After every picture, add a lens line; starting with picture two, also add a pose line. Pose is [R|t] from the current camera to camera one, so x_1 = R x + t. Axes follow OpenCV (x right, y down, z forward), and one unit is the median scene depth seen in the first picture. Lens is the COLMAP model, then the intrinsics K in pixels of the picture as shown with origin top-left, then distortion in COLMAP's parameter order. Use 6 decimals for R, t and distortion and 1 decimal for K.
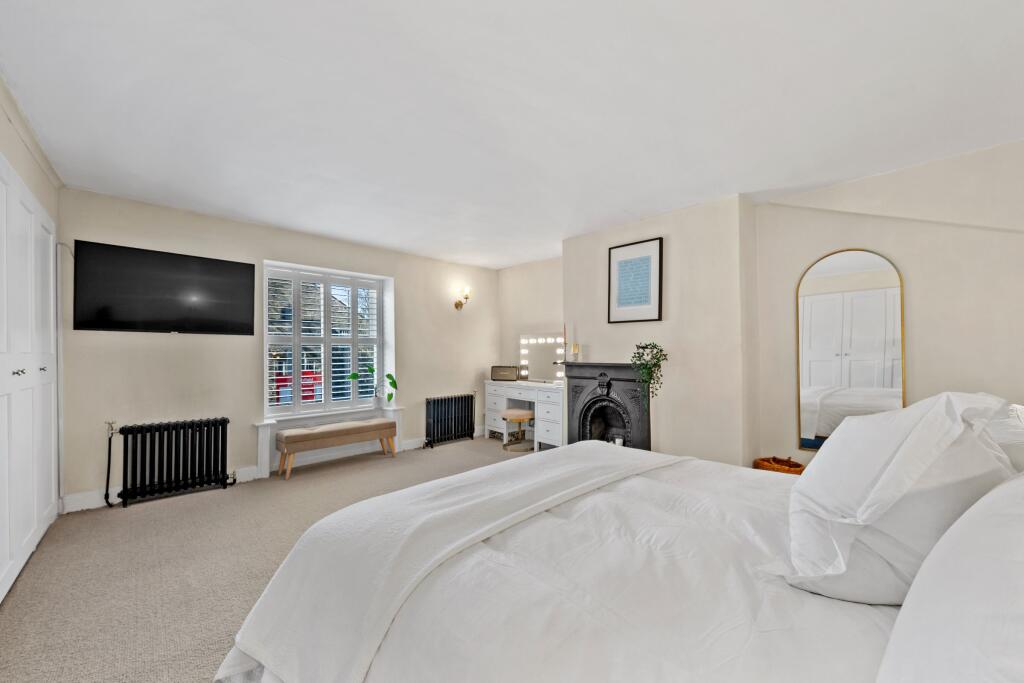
lens RADIAL K [[416.5, 0, 532.0], [0, 416.5, 342.1], [0, 0, 1]] dist [-0.000804, -0.000086]
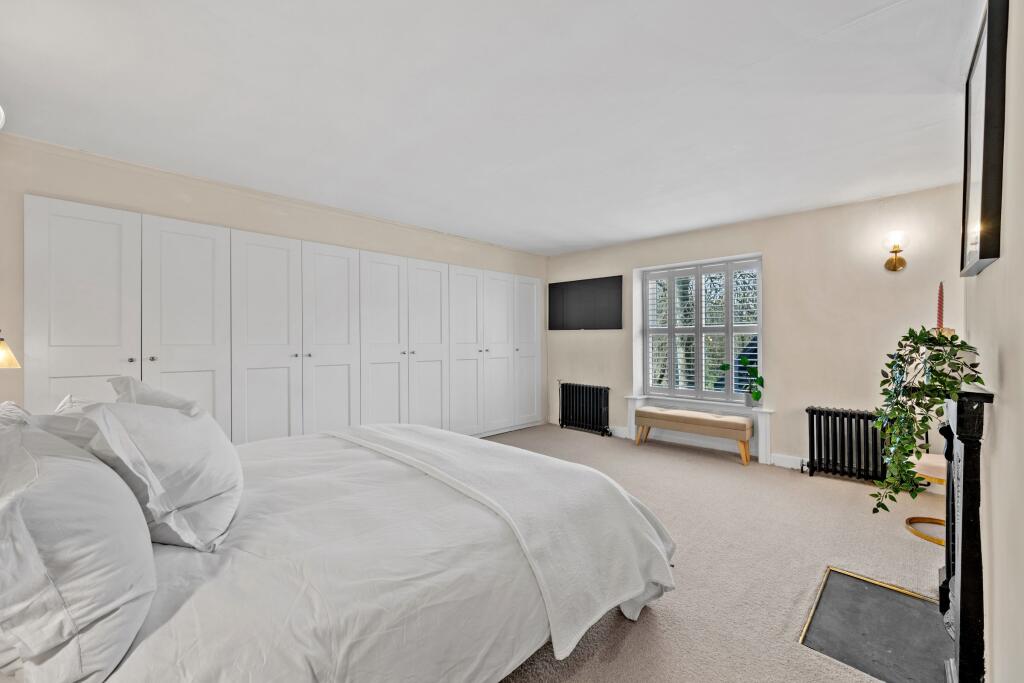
lens RADIAL K [[413.1, 0, 516.6], [0, 413.1, 340.7], [0, 0, 1]] dist [-0.000916, -0.000099]
pose [[-0.016997, -0.003270, -0.999850, 0.583112], [0.019744, 0.999799, -0.003606, 0.017636], [0.999661, -0.019802, -0.016929, 0.616549]]
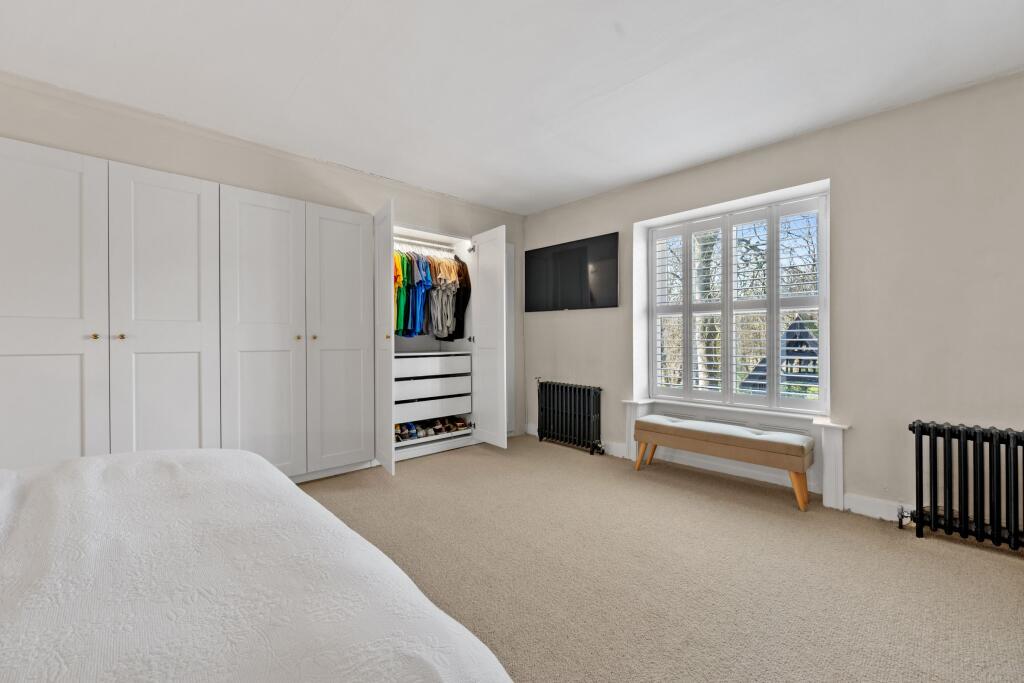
lens RADIAL K [[413.1, 0, 516.6], [0, 413.1, 340.7], [0, 0, 1]] dist [-0.000916, -0.000099]
pose [[-0.058911, -0.000739, -0.998263, 0.260196], [0.019837, 0.999801, -0.001911, 0.053014], [0.998066, -0.019915, -0.058885, 0.738409]]
